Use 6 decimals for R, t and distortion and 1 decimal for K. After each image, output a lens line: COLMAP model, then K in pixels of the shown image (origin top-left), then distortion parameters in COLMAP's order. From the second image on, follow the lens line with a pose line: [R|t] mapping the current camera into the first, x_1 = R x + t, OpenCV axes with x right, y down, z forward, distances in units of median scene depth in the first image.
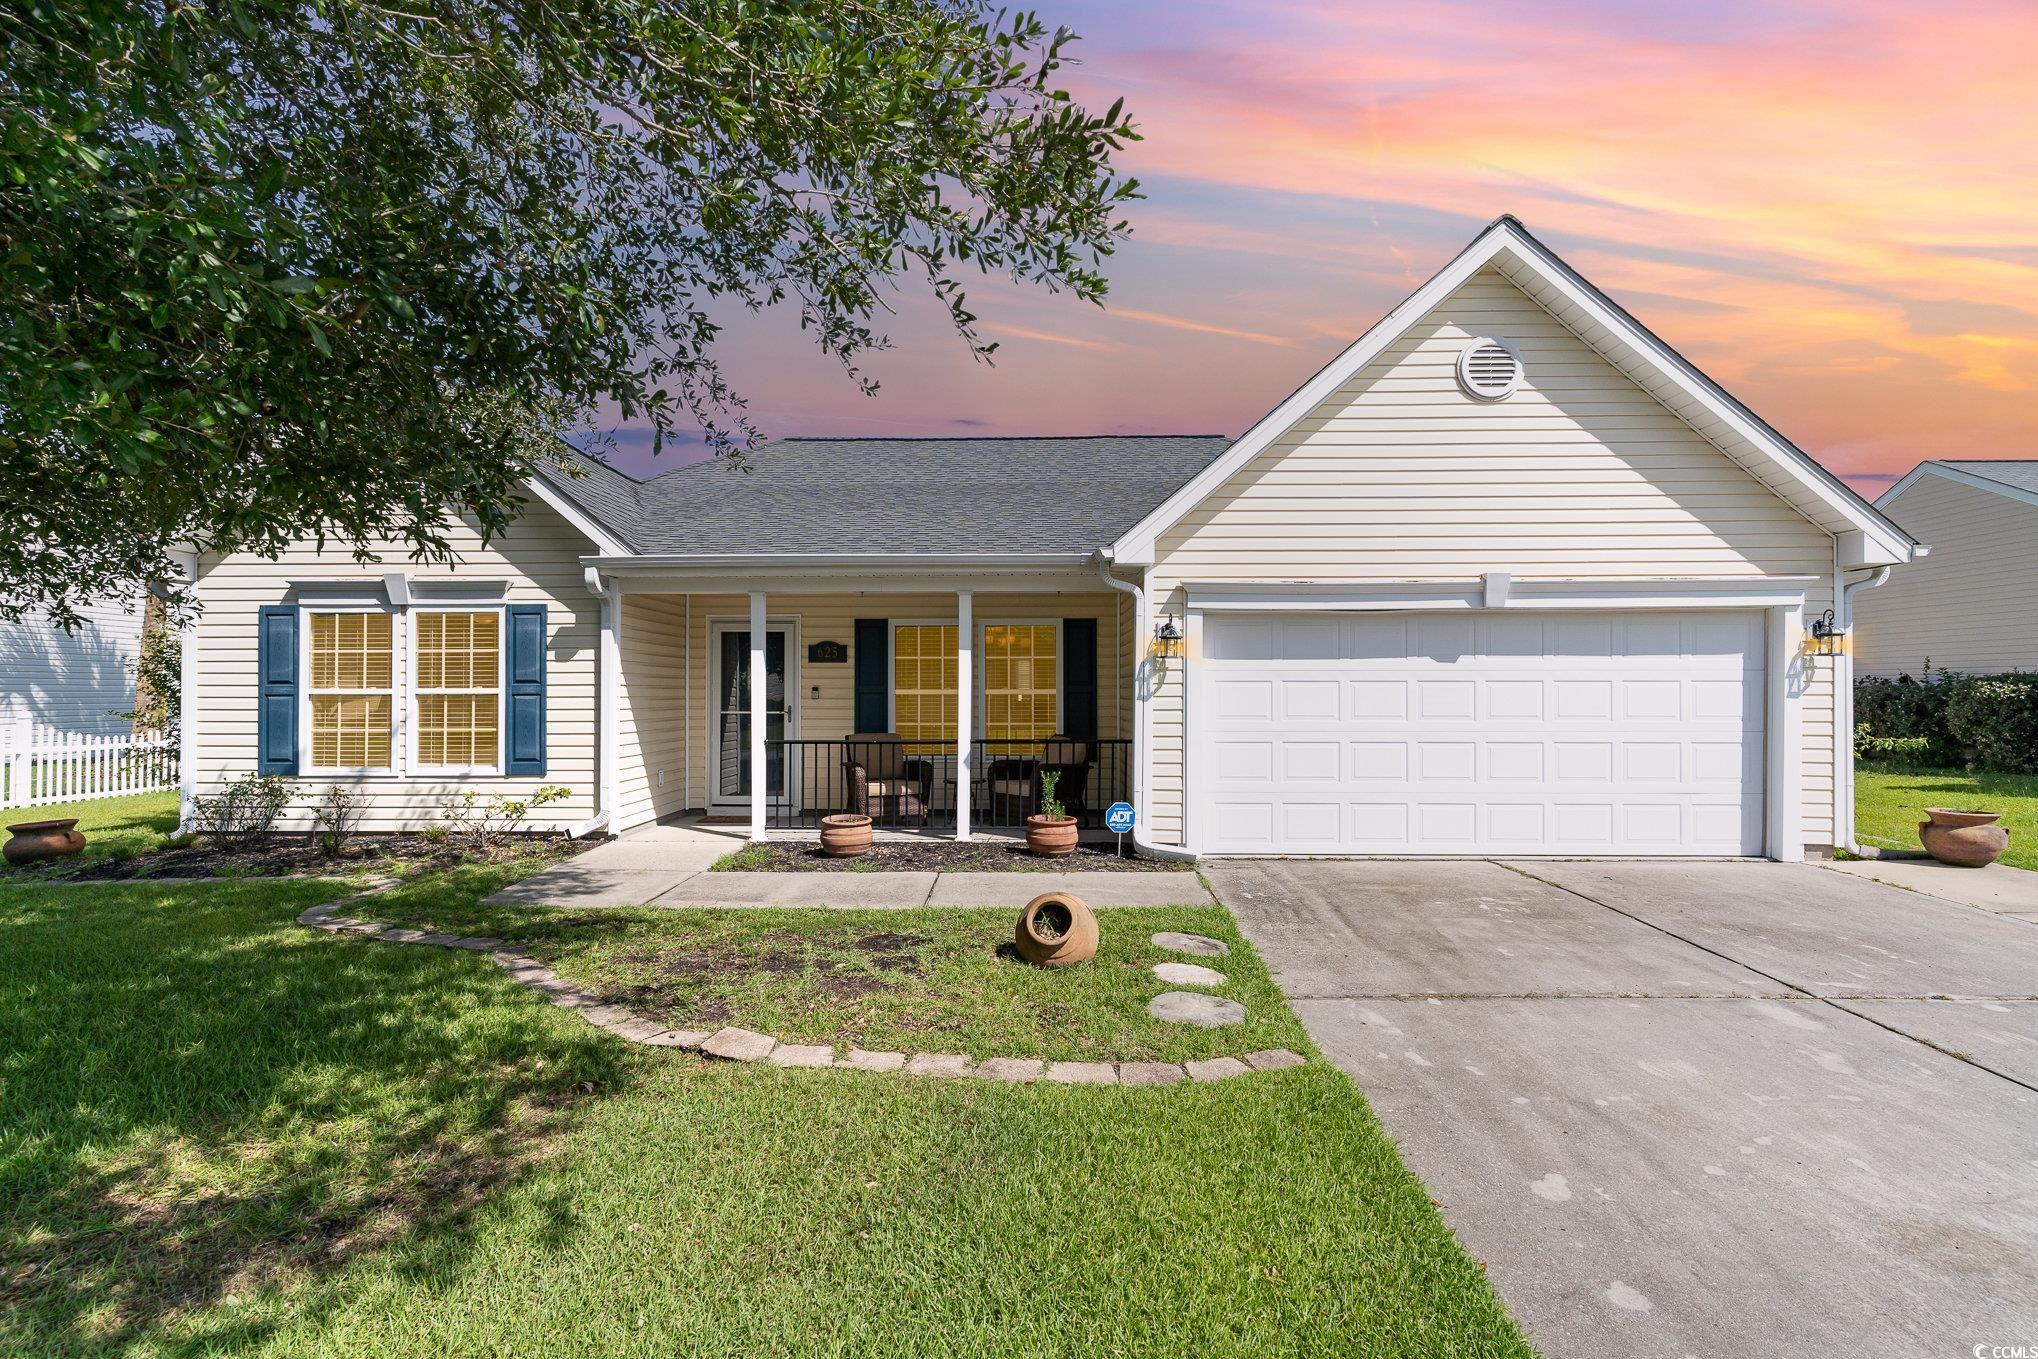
lens RADIAL K [[977.6, 0, 1023.9], [0, 977.6, 680.6], [0, 0, 1]] dist [0.012305, 0.000361]
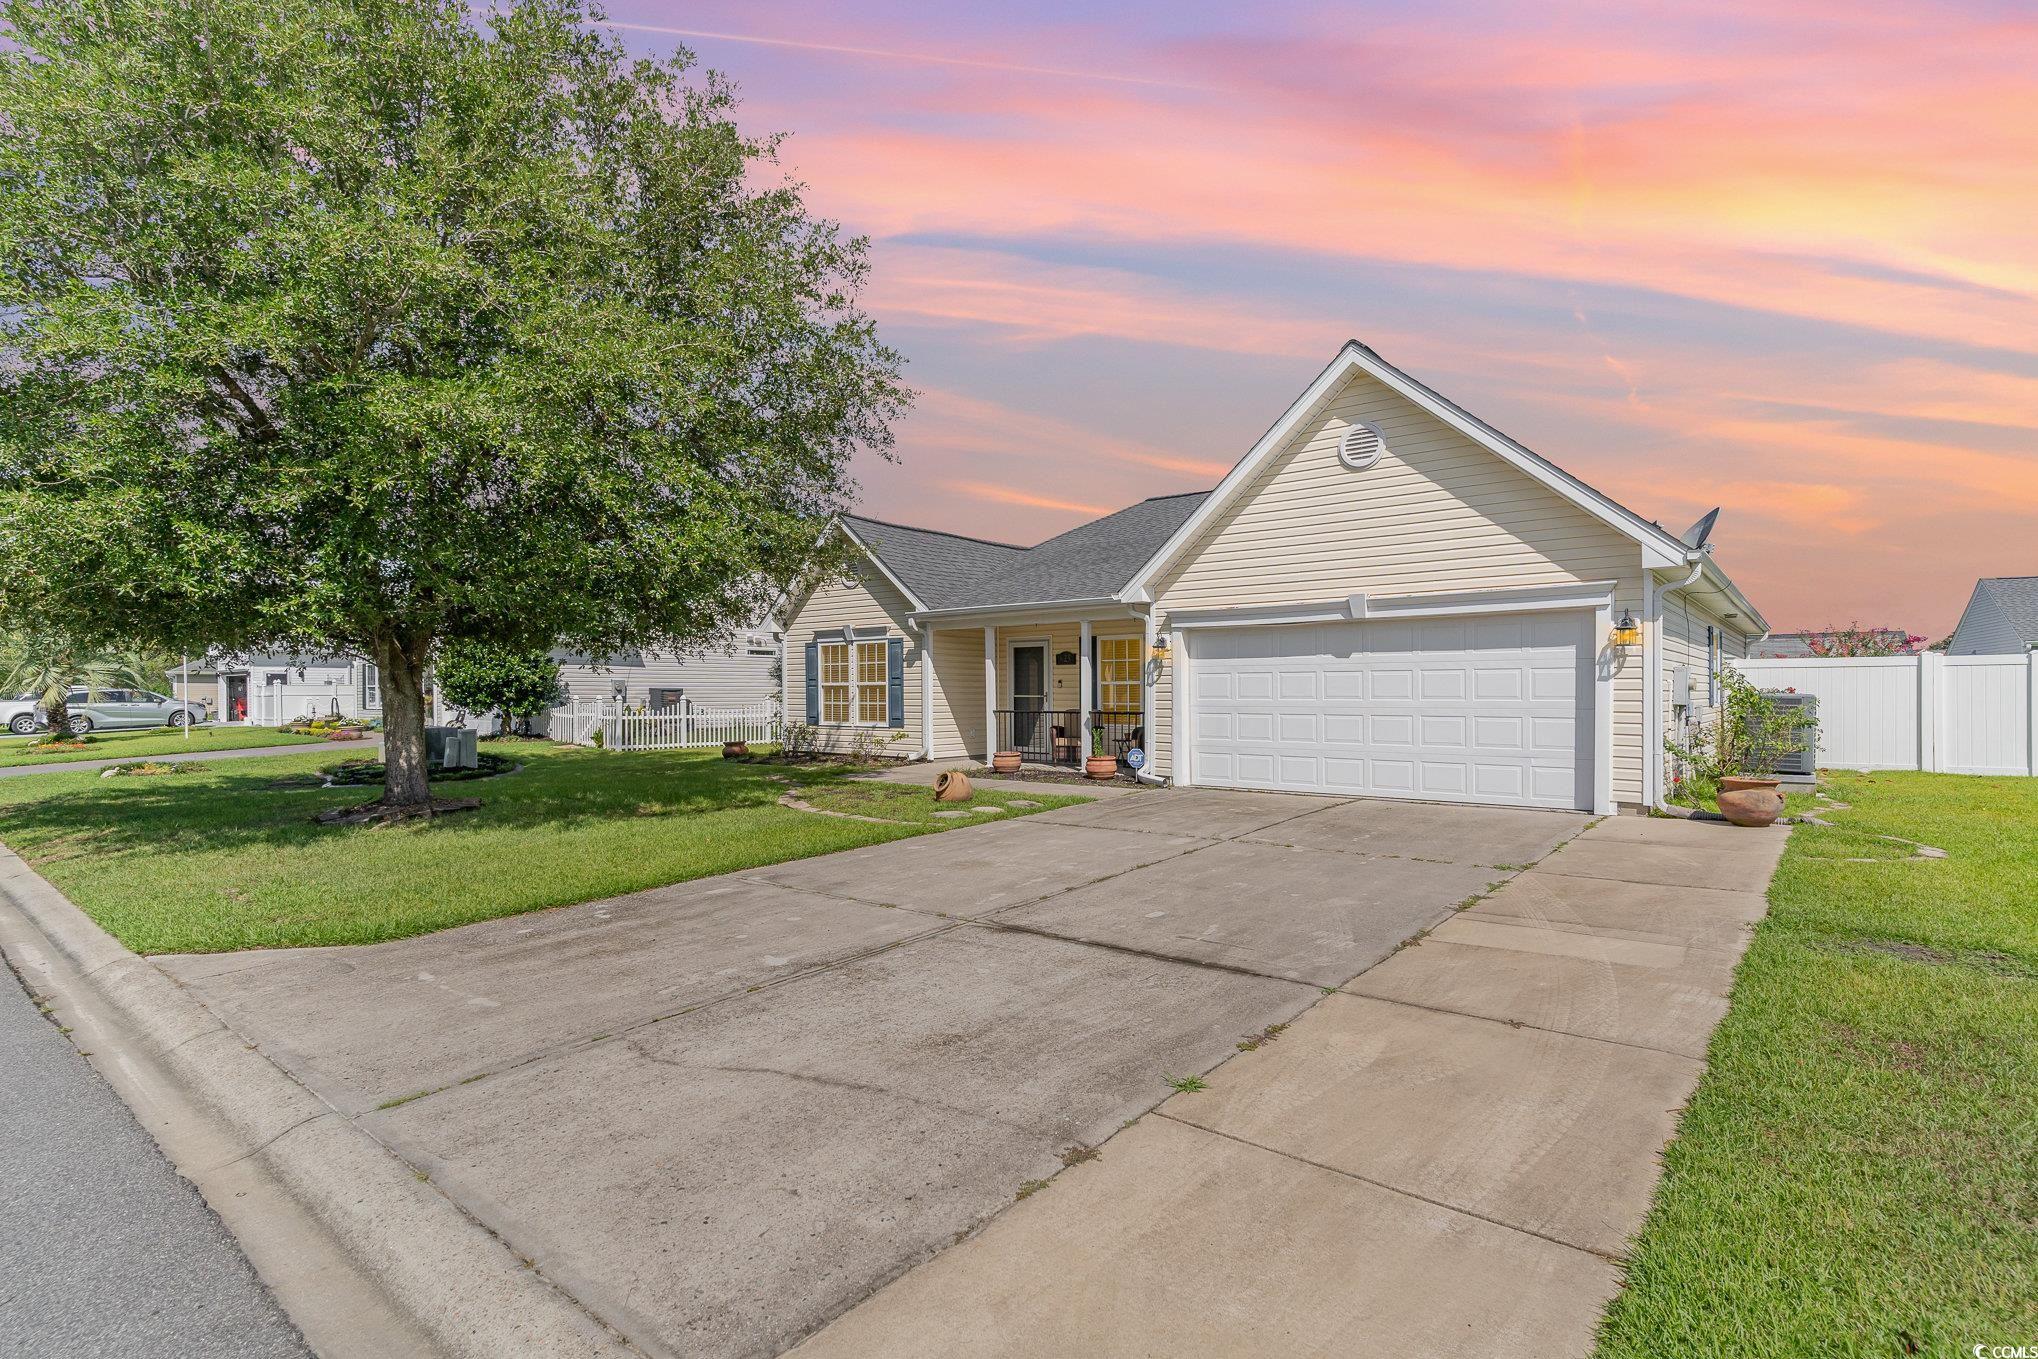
lens RADIAL K [[977.6, 0, 1012.7], [0, 977.6, 686.8], [0, 0, 1]] dist [0.012305, 0.000361]
pose [[0.787441, -0.005687, -0.616364, 0.924163], [0.017573, 0.999758, 0.013227, -0.004002], [0.616139, -0.021247, 0.787350, -0.394809]]
